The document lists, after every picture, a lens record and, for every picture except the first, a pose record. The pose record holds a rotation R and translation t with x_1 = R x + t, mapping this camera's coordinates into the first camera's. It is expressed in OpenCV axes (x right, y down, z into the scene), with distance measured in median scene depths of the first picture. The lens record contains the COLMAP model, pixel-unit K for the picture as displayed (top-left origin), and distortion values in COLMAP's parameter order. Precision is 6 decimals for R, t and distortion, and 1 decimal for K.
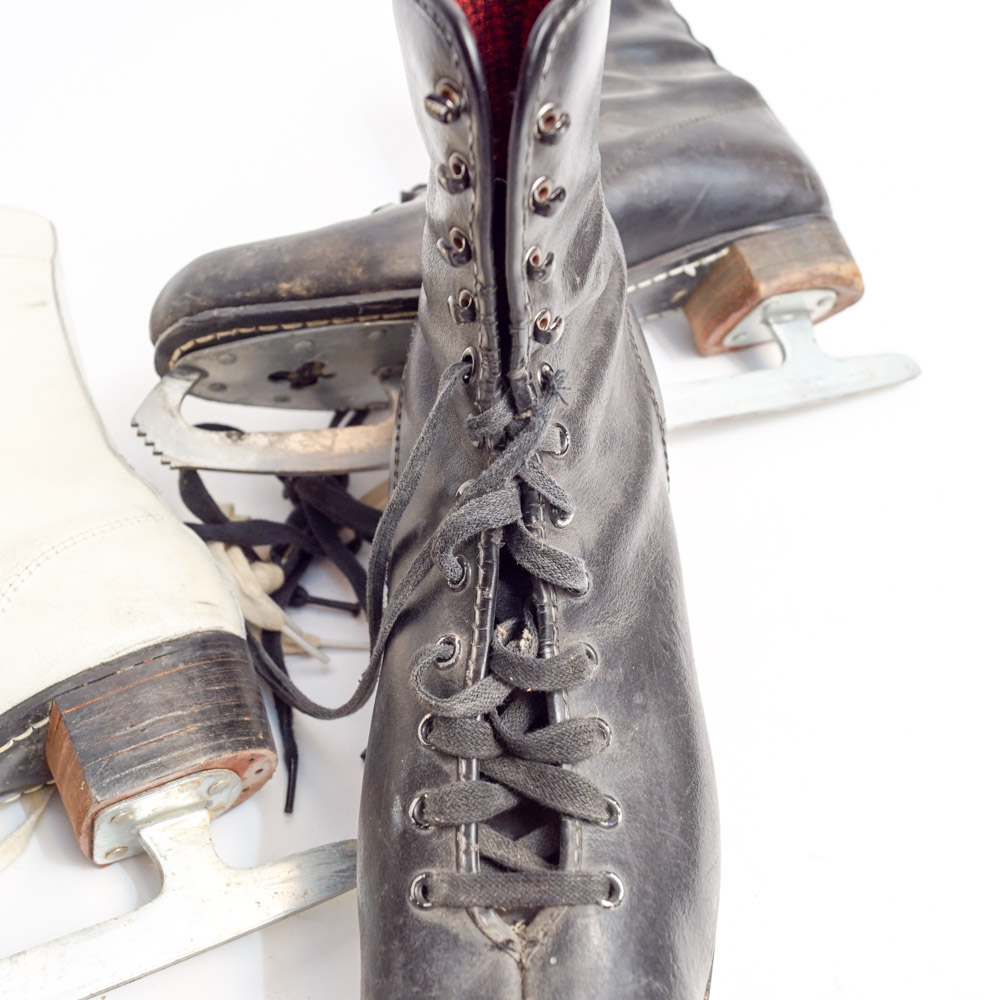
lens RADIAL K [[1282.9, 0, 500.0], [0, 1282.9, 500.0], [0, 0, 1]] dist [-0.051923, -0.053686]
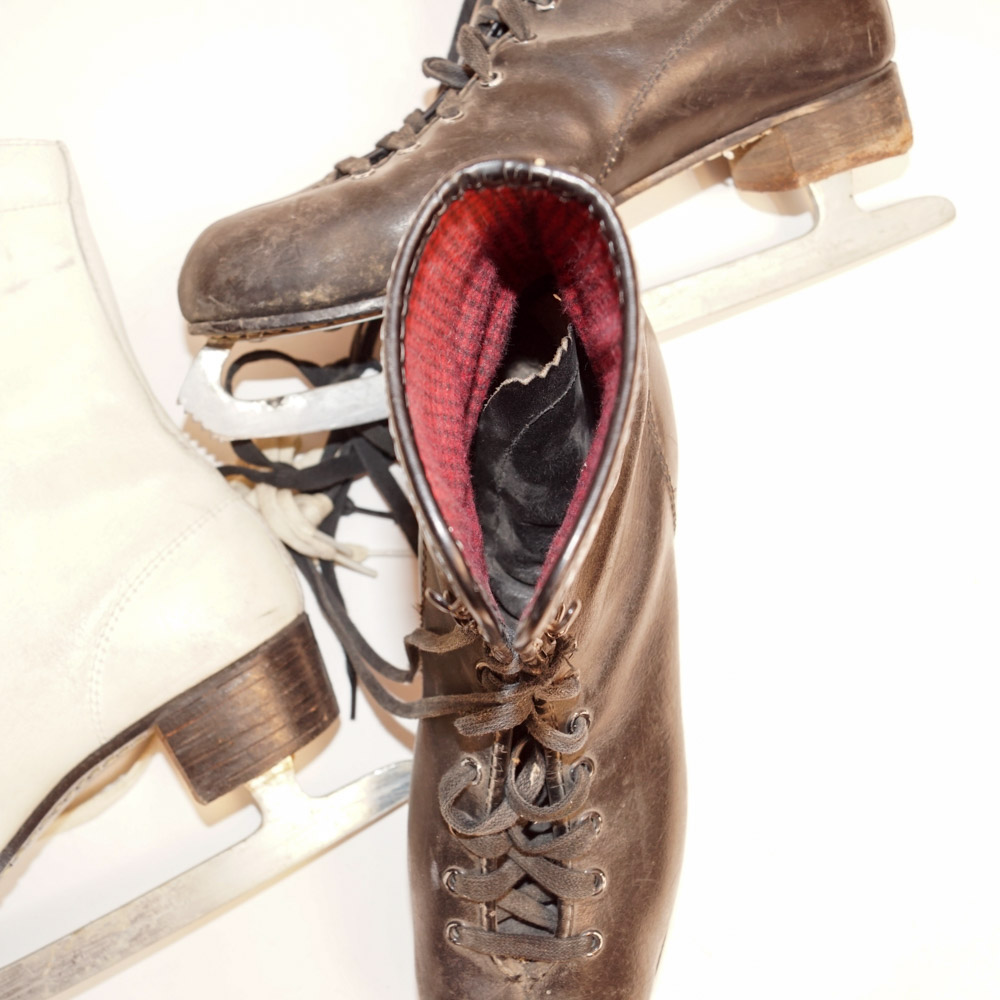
lens RADIAL K [[1114.8, 0, 500.0], [0, 1114.8, 500.0], [0, 0, 1]] dist [-0.077967, -0.002890]
pose [[0.999148, 0.017162, -0.037532, 0.016402], [0.006949, 0.826494, 0.562903, -0.519886], [0.040681, -0.562684, 0.825670, 0.206999]]
